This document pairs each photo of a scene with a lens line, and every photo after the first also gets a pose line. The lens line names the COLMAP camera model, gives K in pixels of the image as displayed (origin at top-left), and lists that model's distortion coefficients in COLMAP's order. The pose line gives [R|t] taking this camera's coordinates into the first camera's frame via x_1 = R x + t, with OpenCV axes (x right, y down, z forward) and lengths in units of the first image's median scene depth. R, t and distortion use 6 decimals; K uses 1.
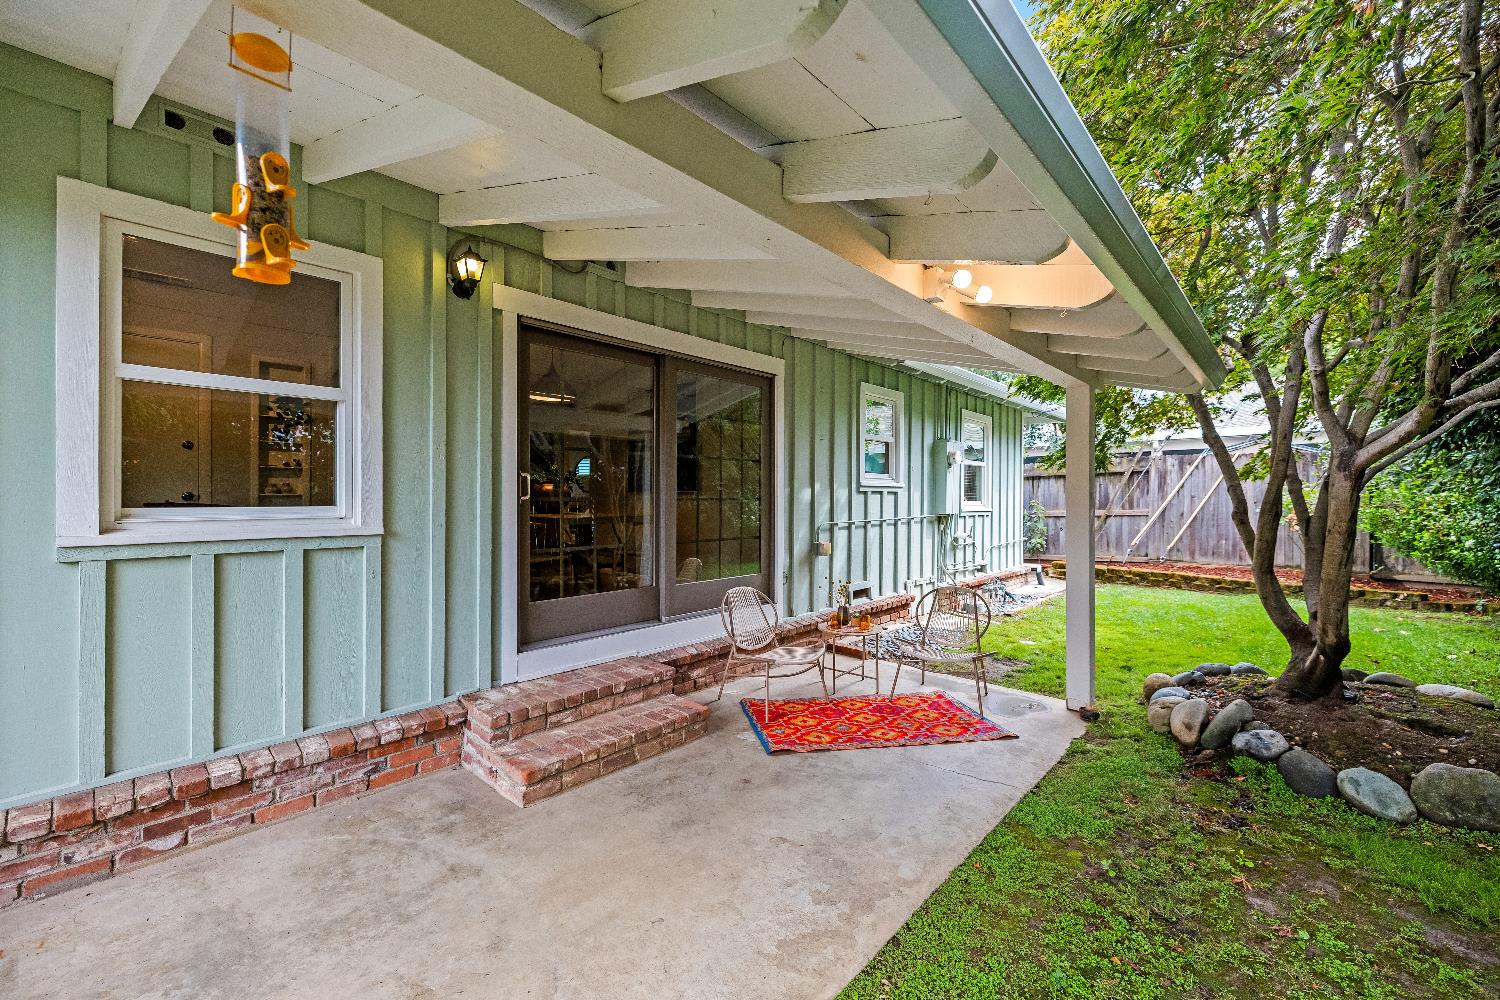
lens RADIAL K [[639.9, 0, 747.7], [0, 639.9, 501.3], [0, 0, 1]] dist [-0.000597, -0.000024]
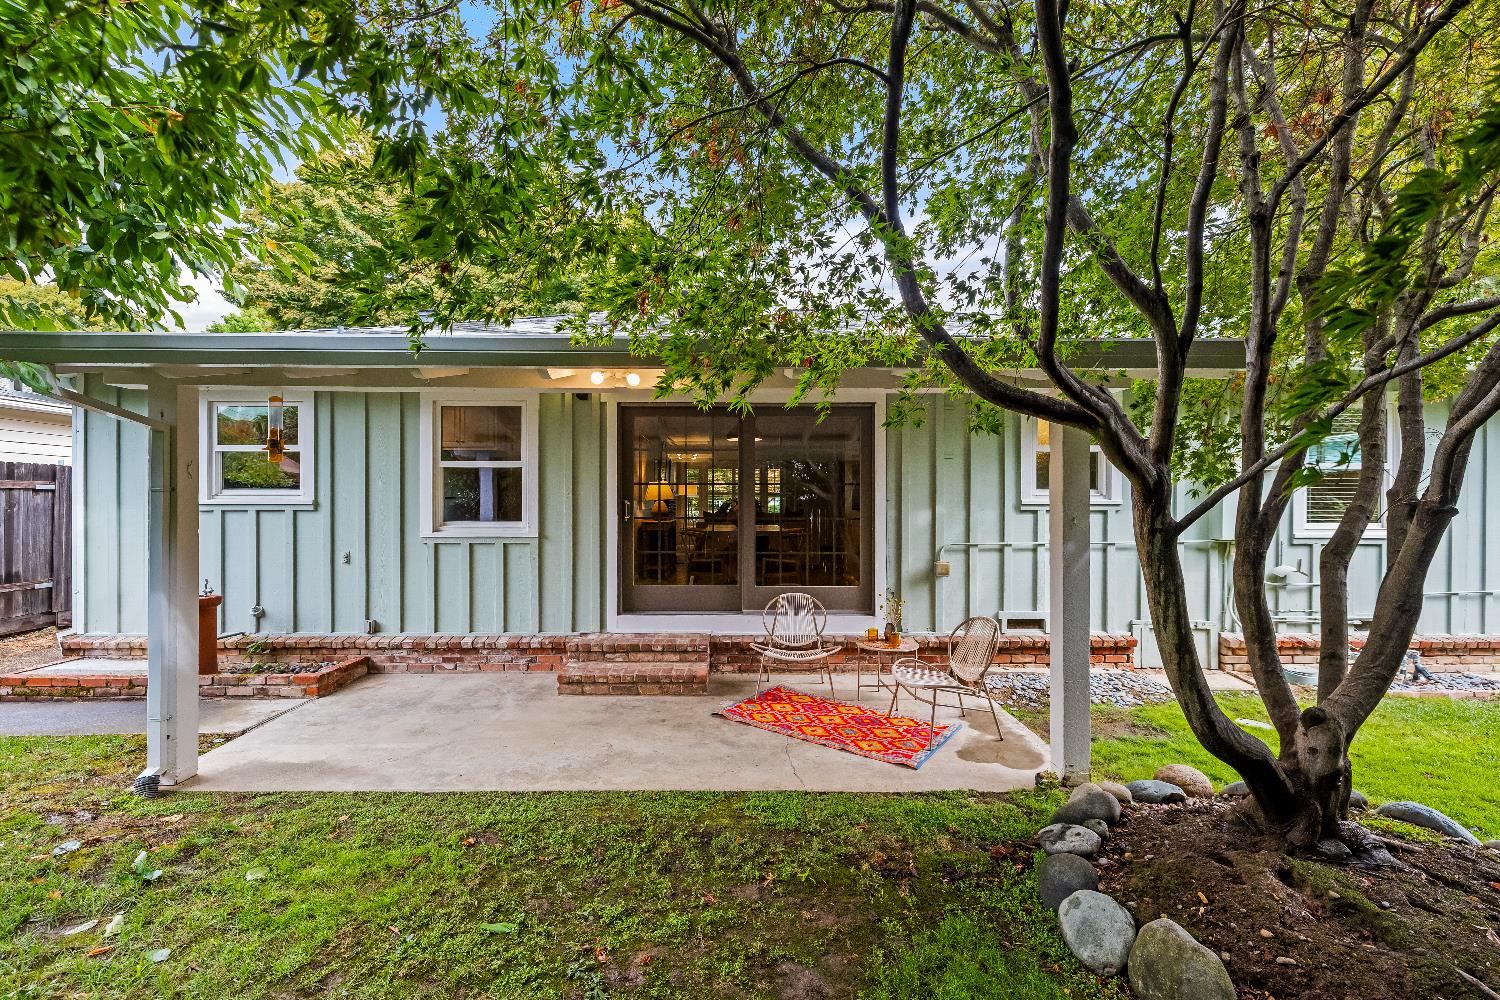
lens RADIAL K [[670.2, 0, 747.1], [0, 670.2, 507.5], [0, 0, 1]] dist [-0.000149, -0.000053]
pose [[0.657626, 0.002763, -0.753339, 0.895708], [-0.004706, 0.999989, -0.000440, -0.025052], [0.753330, 0.003835, 0.657632, 0.116740]]
